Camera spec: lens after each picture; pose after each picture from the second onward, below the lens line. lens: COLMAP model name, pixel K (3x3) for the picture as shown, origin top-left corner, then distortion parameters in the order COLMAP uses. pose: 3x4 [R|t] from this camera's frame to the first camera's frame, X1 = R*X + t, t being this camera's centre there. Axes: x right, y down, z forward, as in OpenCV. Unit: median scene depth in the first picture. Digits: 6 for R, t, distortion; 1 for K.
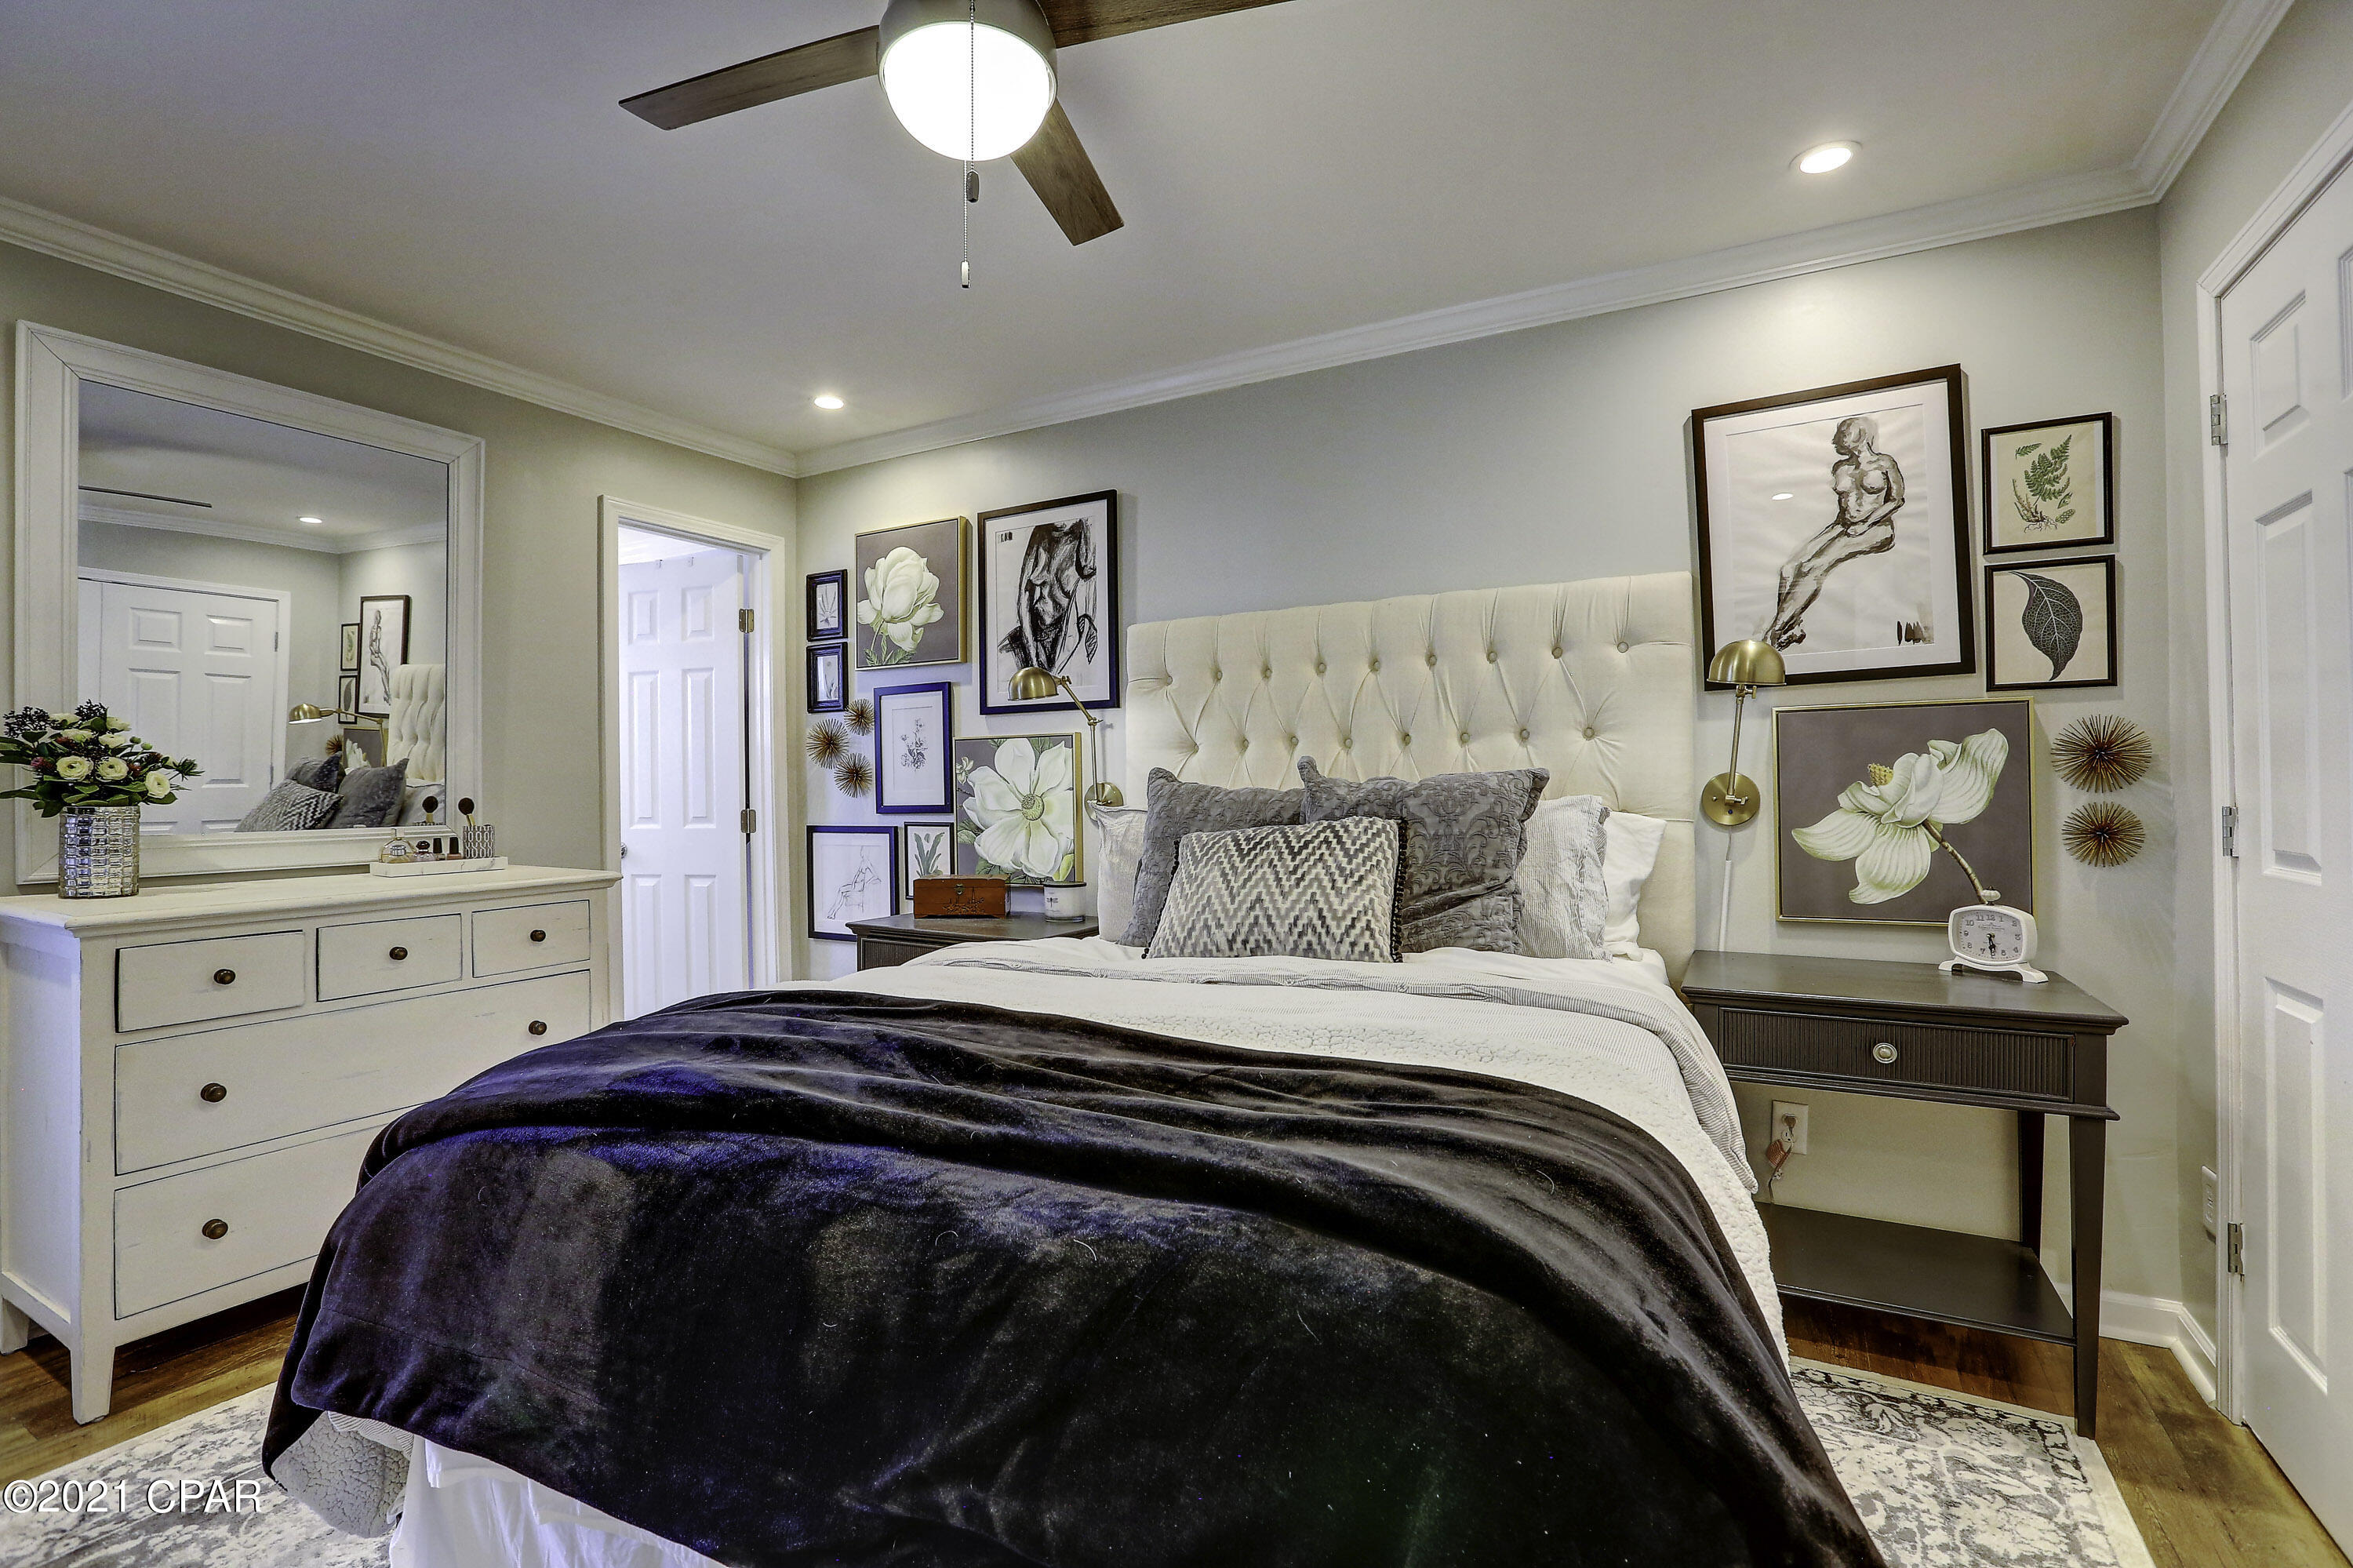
lens RADIAL K [[1082.6, 0, 1176.5], [0, 1082.6, 784.0], [0, 0, 1]] dist [-0.070090, 0.028375]
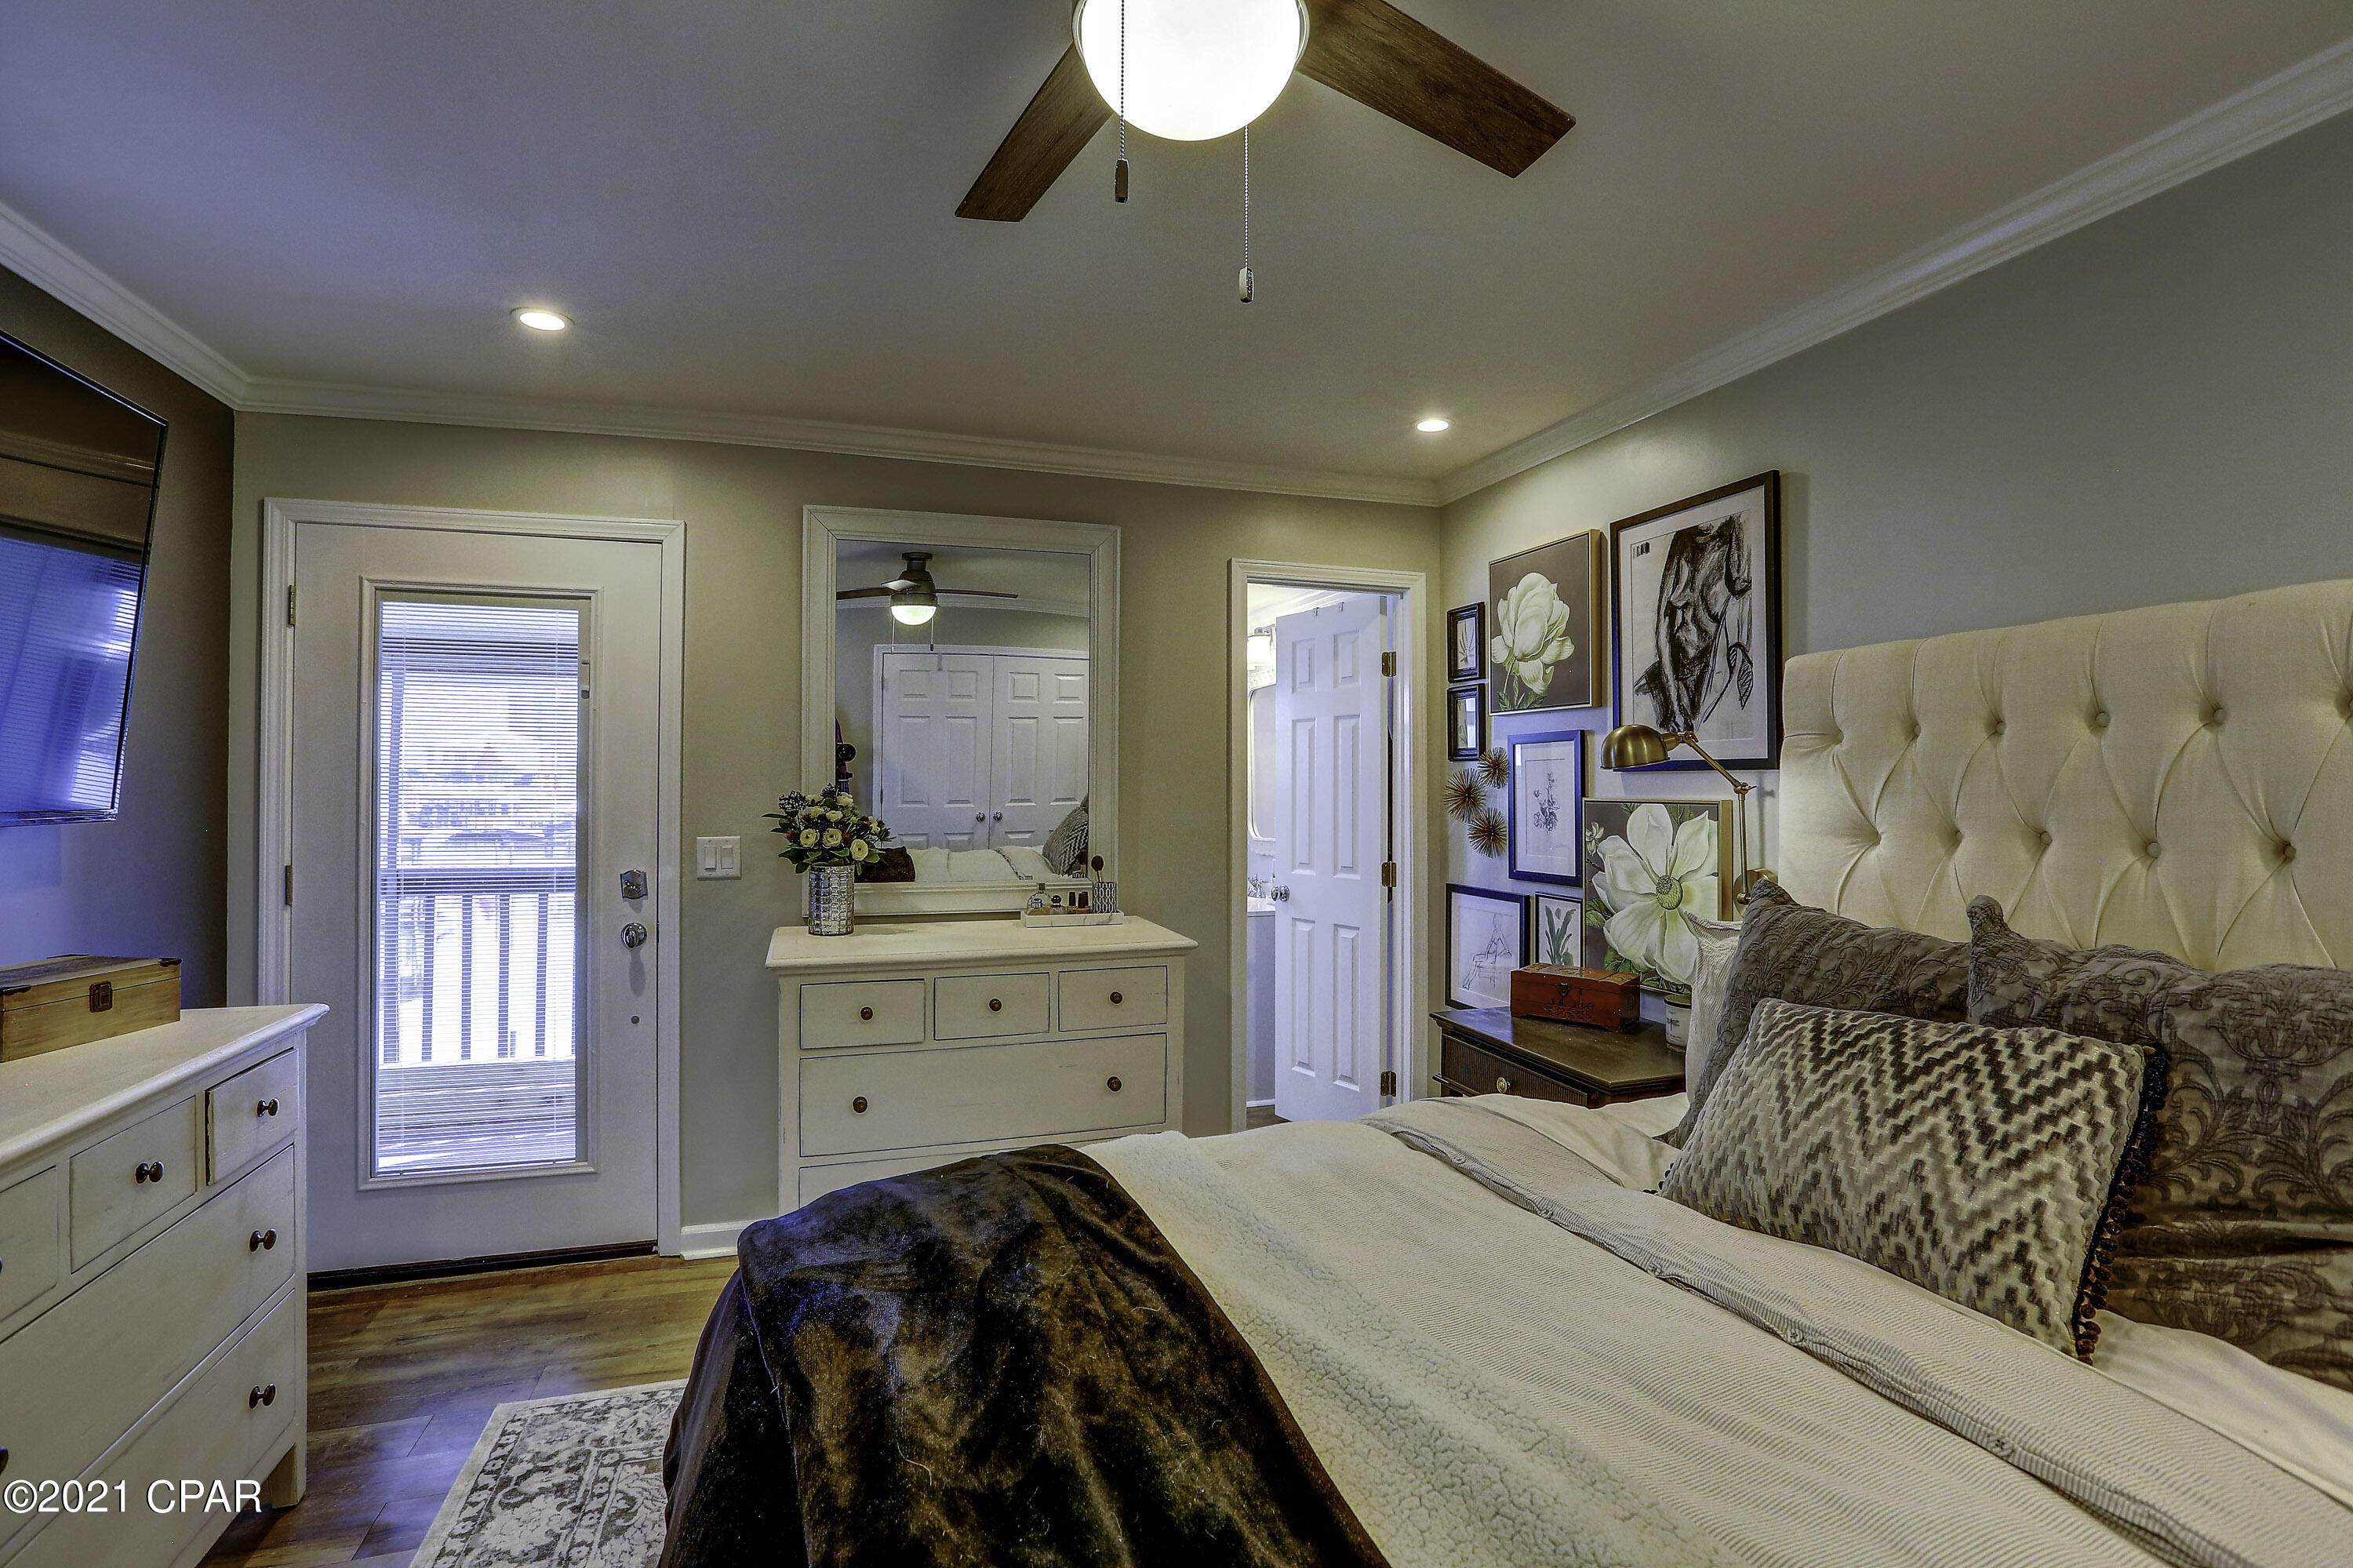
lens RADIAL K [[1076.5, 0, 1175.8], [0, 1076.5, 780.0], [0, 0, 1]] dist [-0.060555, 0.026374]
pose [[0.732974, 0.009930, -0.680184, 0.130201], [-0.008287, 0.999950, 0.005669, -0.062516], [0.680206, 0.001481, 0.733020, 0.195130]]
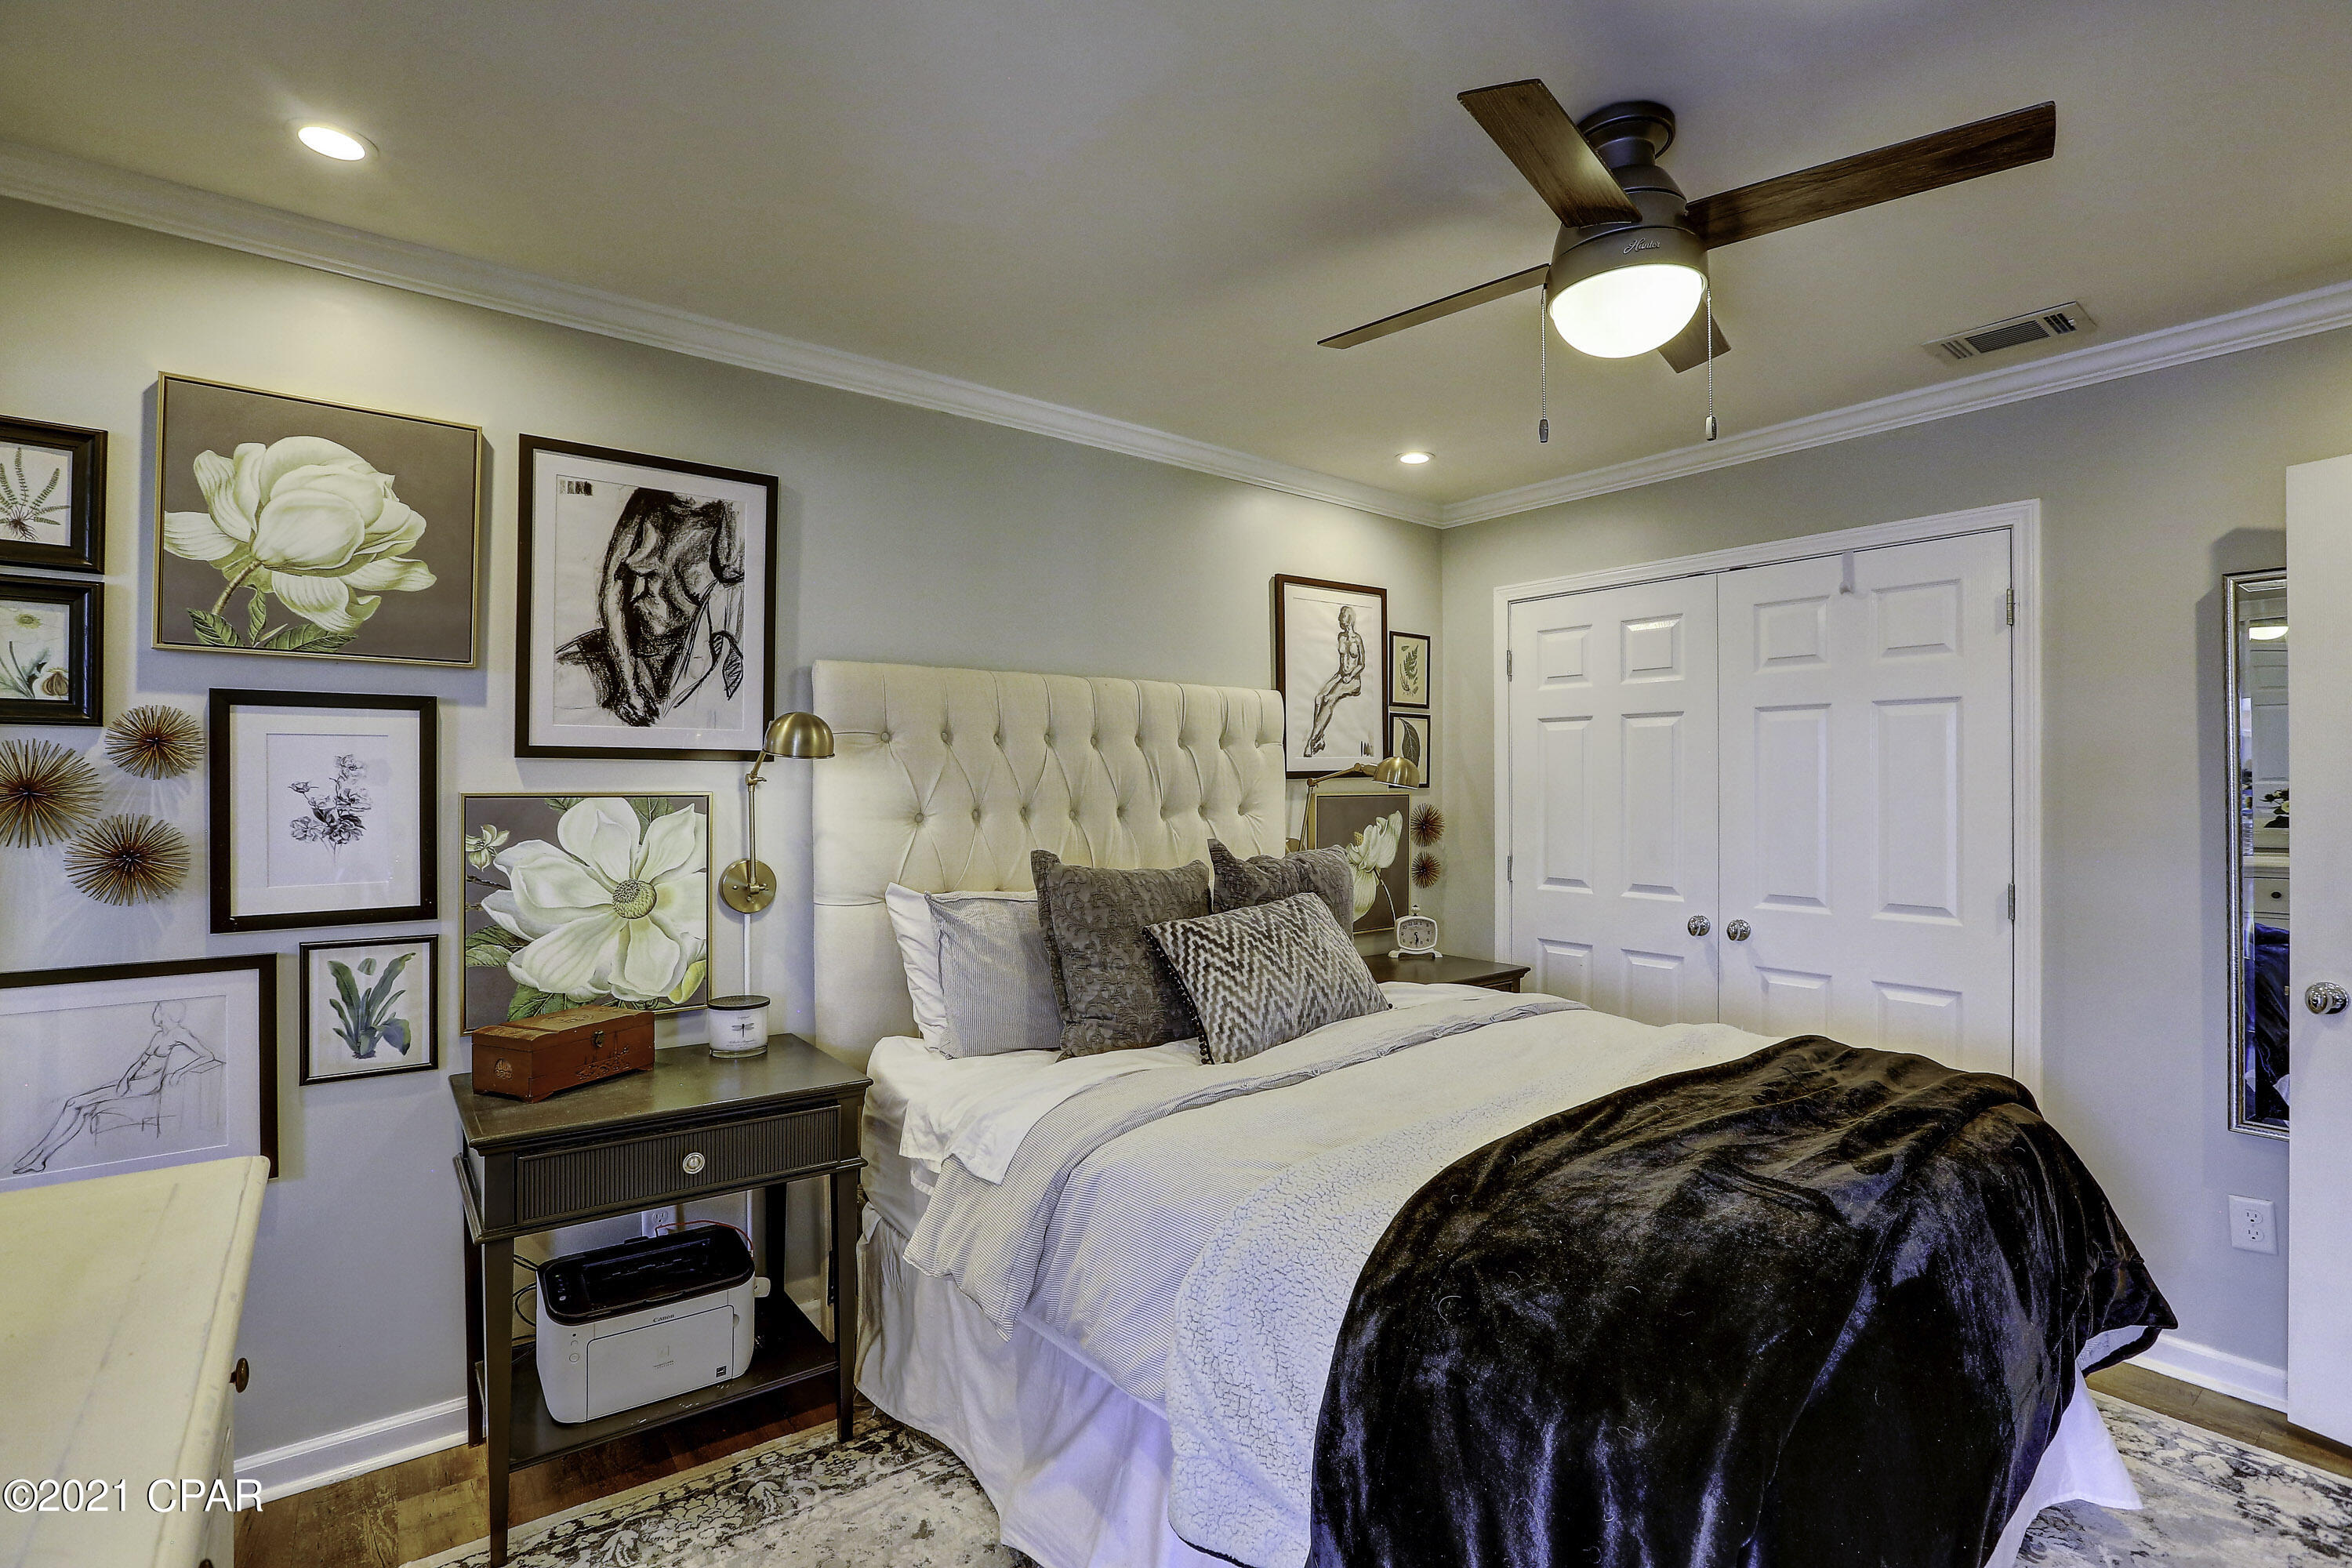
lens RADIAL K [[1076.0, 0, 1175.3], [0, 1076.0, 780.0], [0, 0, 1]] dist [-0.060555, 0.026374]
pose [[0.389647, 0.016582, 0.920815, -0.626607], [-0.010562, 0.999853, -0.013536, -0.049190], [-0.920904, -0.004451, 0.389765, 0.432179]]
